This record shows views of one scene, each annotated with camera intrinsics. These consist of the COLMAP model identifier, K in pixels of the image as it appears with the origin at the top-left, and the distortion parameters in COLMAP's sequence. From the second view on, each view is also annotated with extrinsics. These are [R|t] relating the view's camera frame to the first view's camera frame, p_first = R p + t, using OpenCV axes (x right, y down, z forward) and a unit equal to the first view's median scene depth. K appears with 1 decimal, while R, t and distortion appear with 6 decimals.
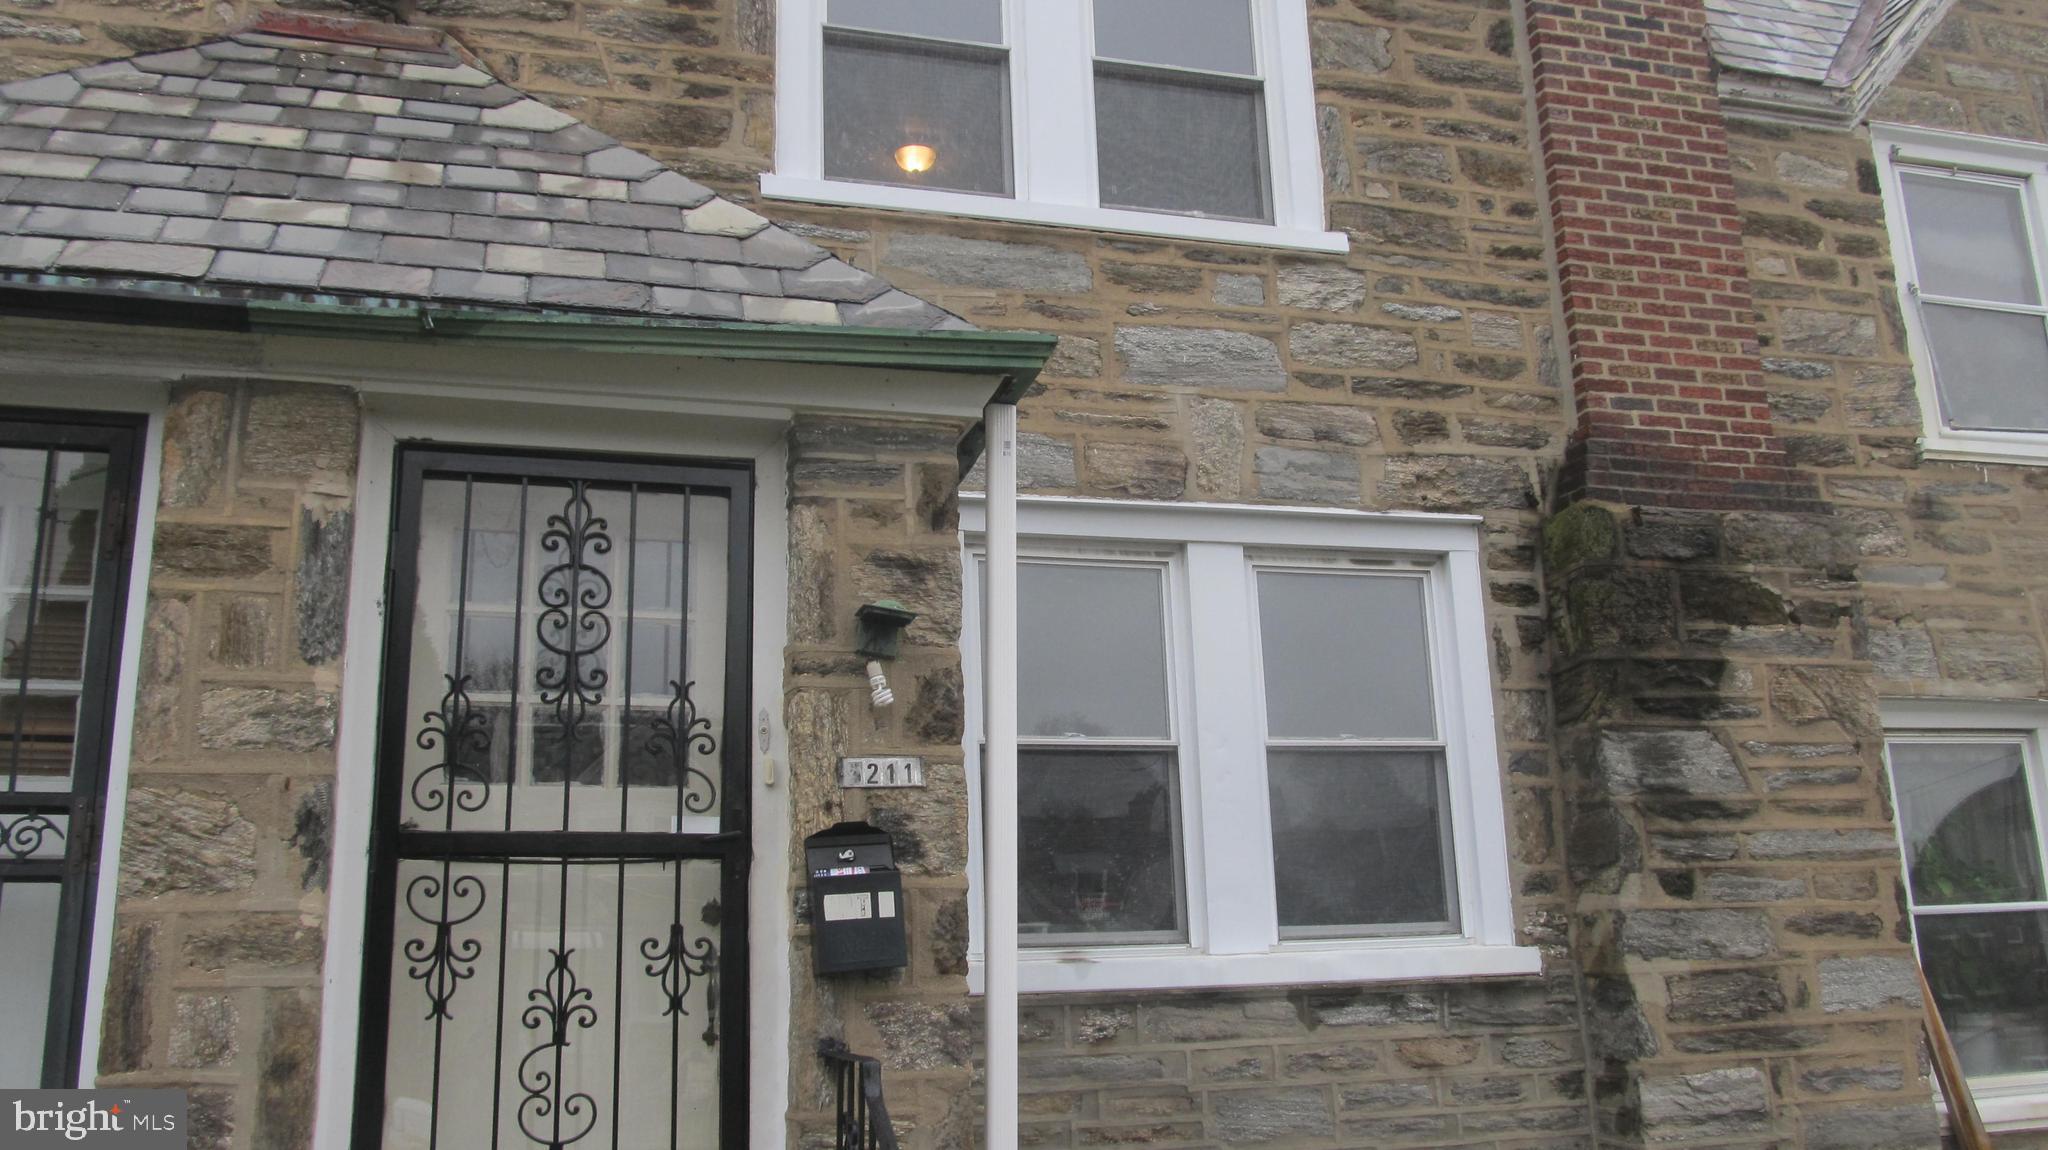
lens RADIAL K [[1686.5, 0, 1024.0], [0, 1686.5, 575.0], [0, 0, 1]] dist [-0.061522, 0.019845]
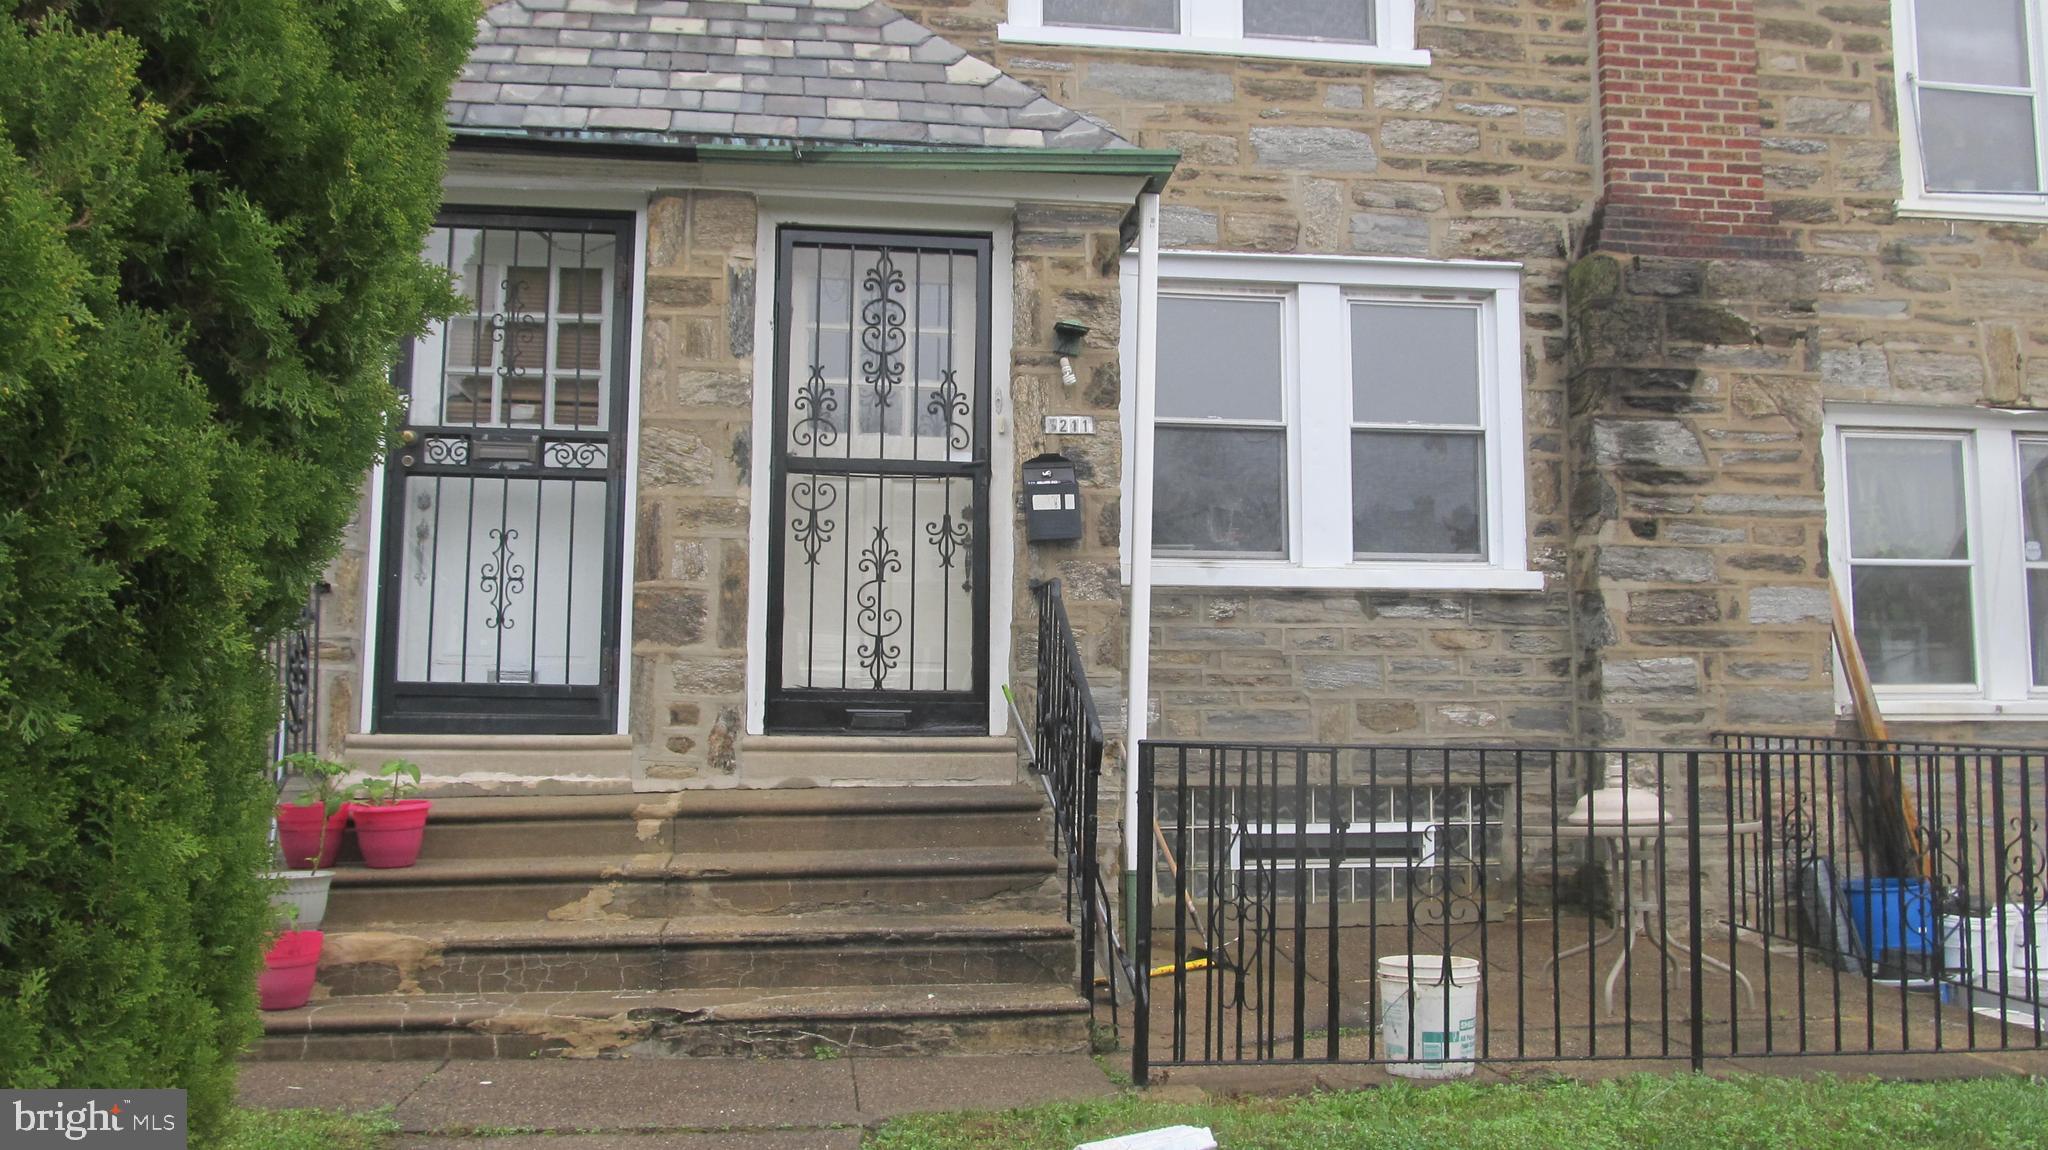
lens RADIAL K [[1686.5, 0, 1024.0], [0, 1686.5, 575.0], [0, 0, 1]] dist [-0.061522, 0.019845]
pose [[0.988353, 0.019425, -0.150937, 0.093091], [0.003596, 0.988562, 0.150772, 0.009916], [0.152139, -0.149558, 0.976978, -0.480540]]
